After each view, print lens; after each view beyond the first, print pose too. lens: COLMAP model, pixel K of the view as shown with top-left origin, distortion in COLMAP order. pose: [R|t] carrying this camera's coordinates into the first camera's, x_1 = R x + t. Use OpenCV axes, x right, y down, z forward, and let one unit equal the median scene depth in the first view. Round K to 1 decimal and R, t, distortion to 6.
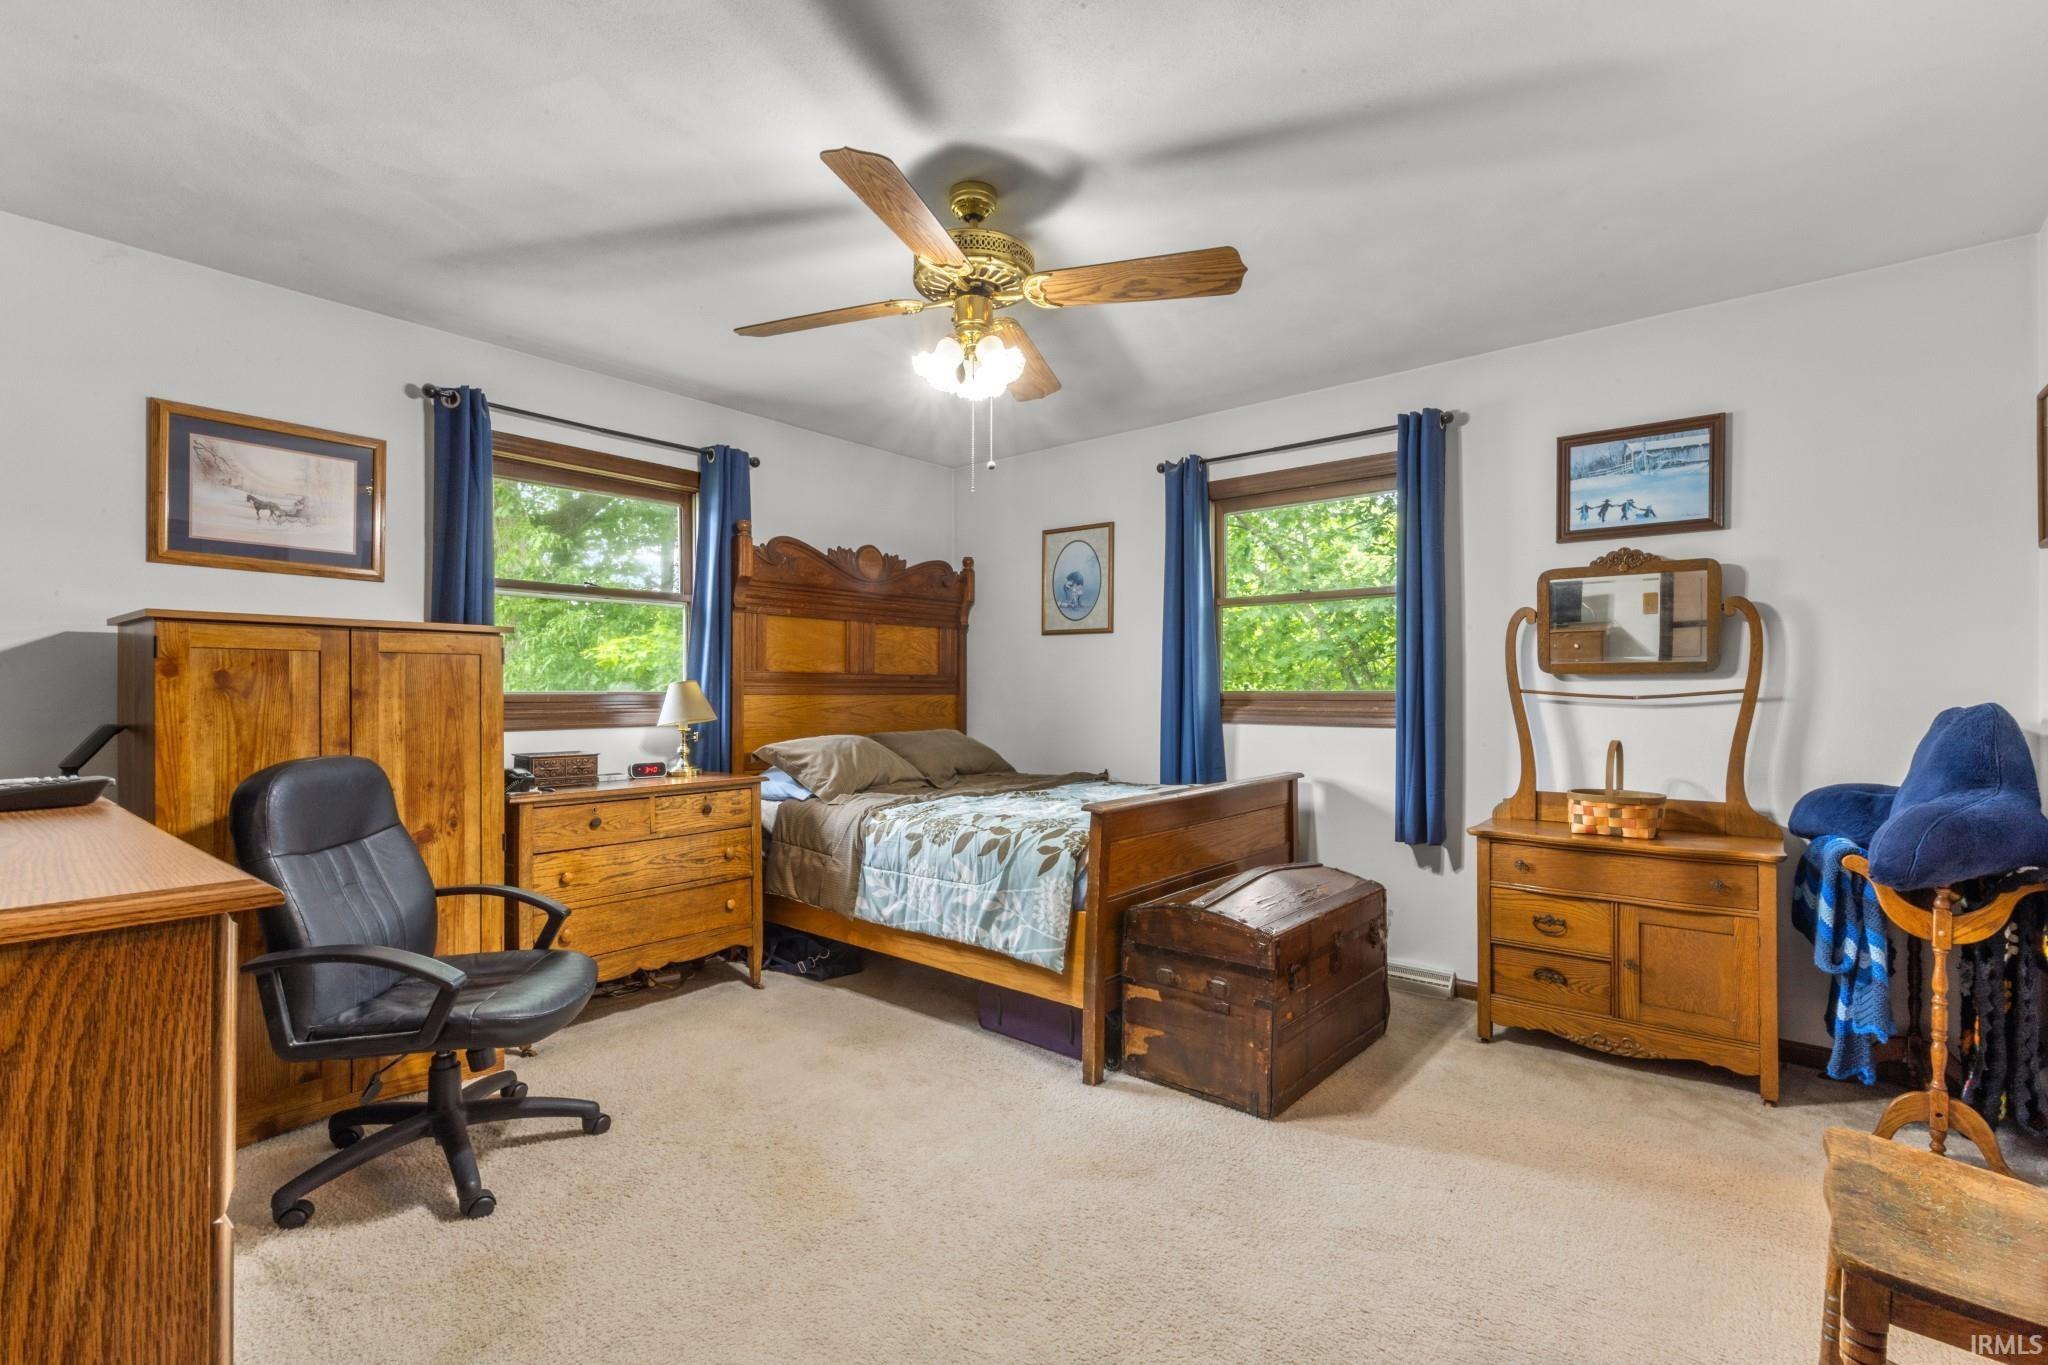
lens RADIAL K [[931.7, 0, 1018.5], [0, 931.7, 690.5], [0, 0, 1]] dist [-0.002729, -0.000084]
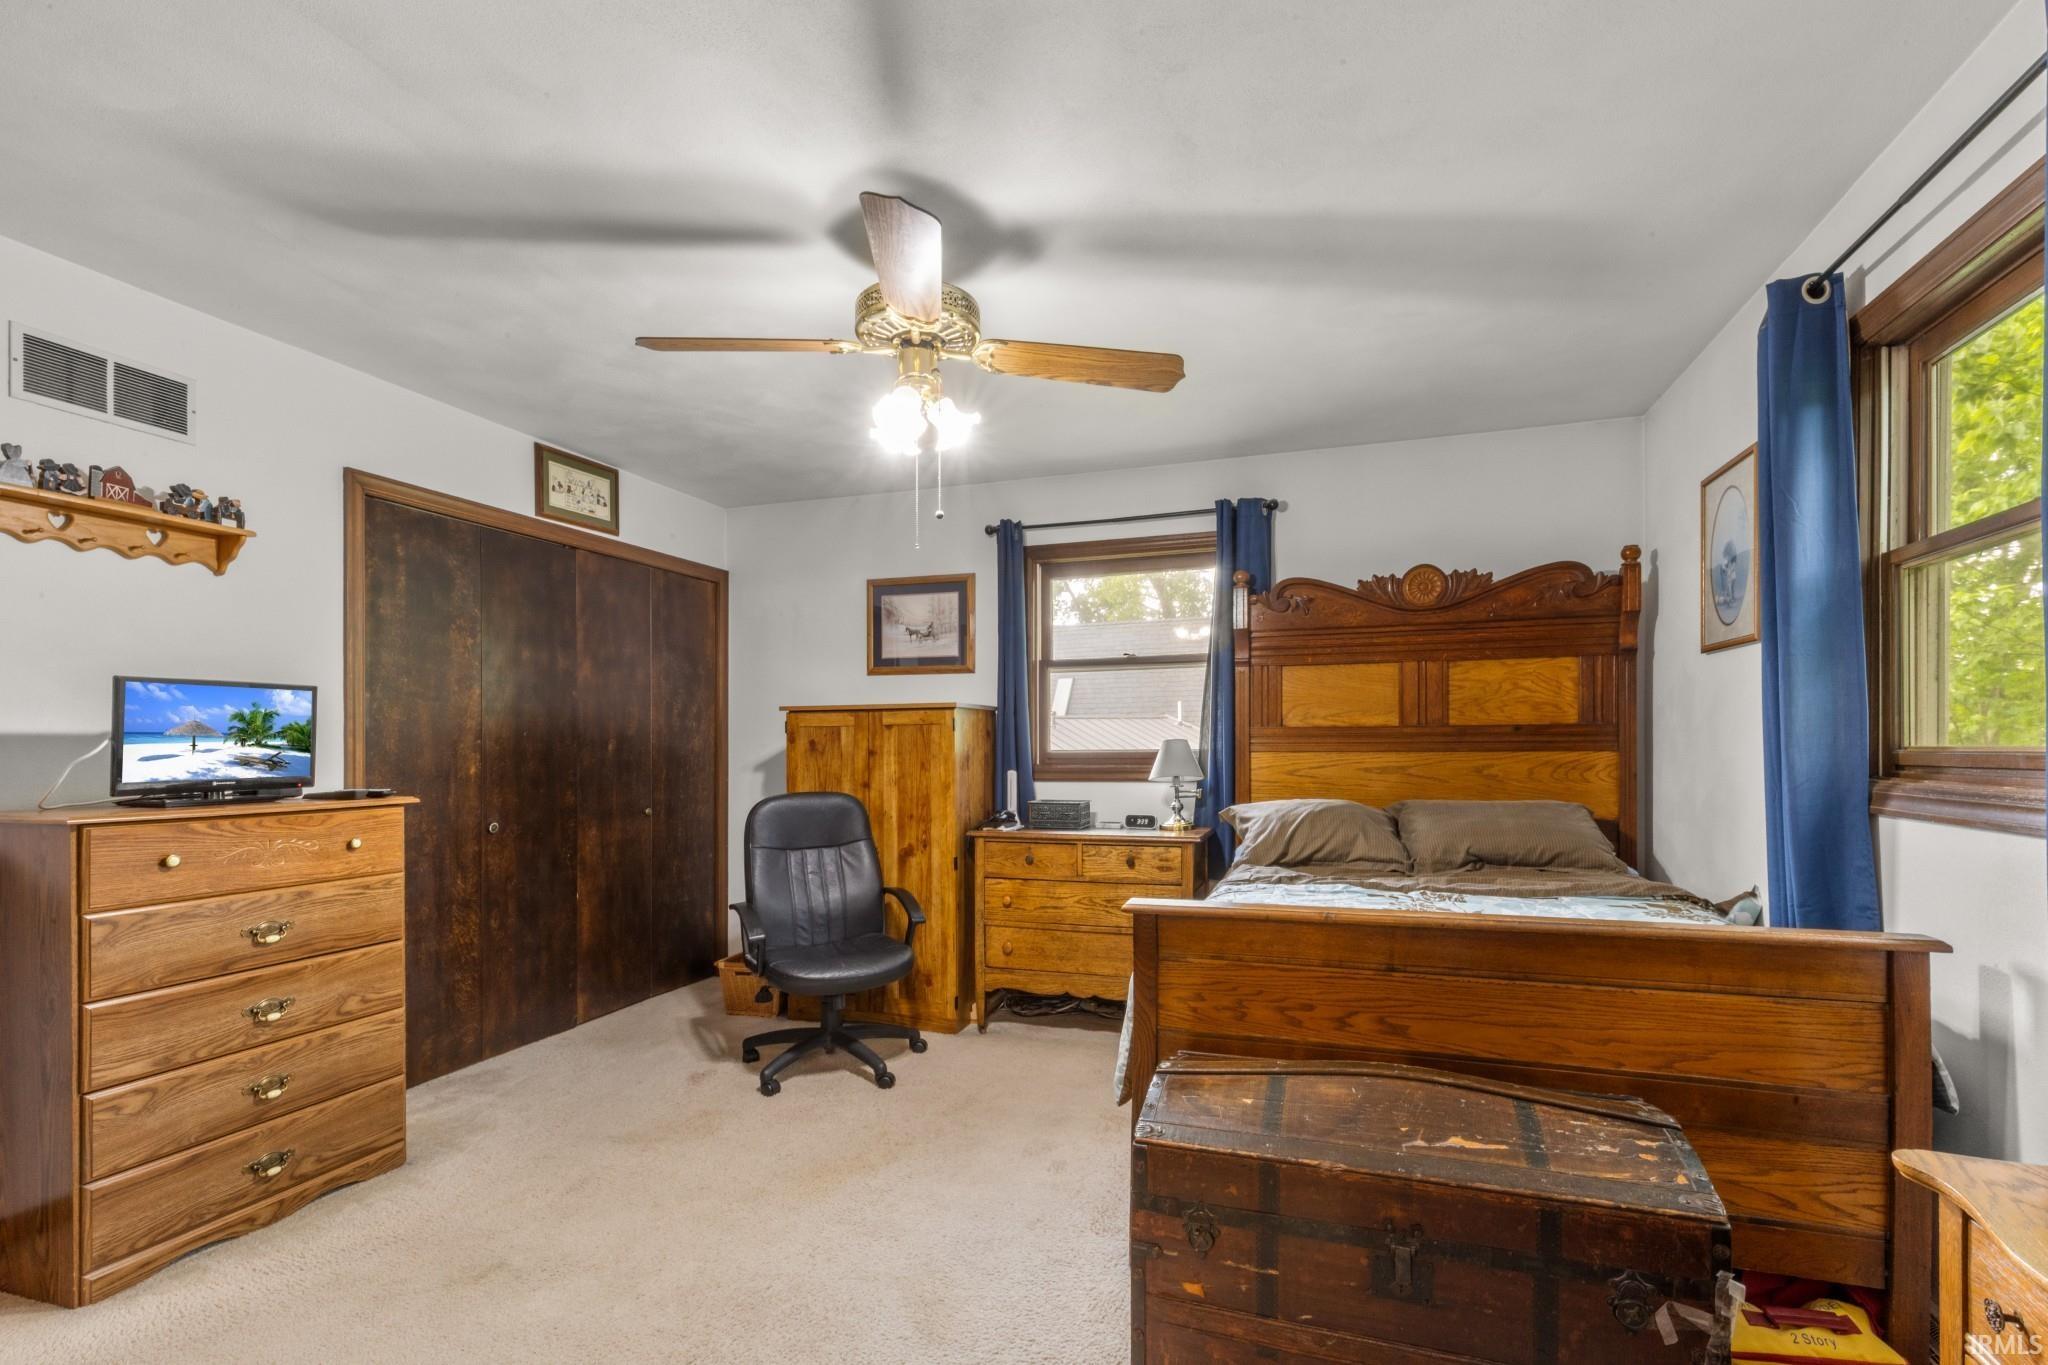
lens RADIAL K [[931.7, 0, 1011.8], [0, 931.7, 743.4], [0, 0, 1]] dist [-0.002729, -0.000084]
pose [[0.349822, -0.006653, -0.936793, 0.666909], [0.008522, 0.999956, -0.003920, -0.003490], [0.936777, -0.006612, 0.349863, 0.558211]]
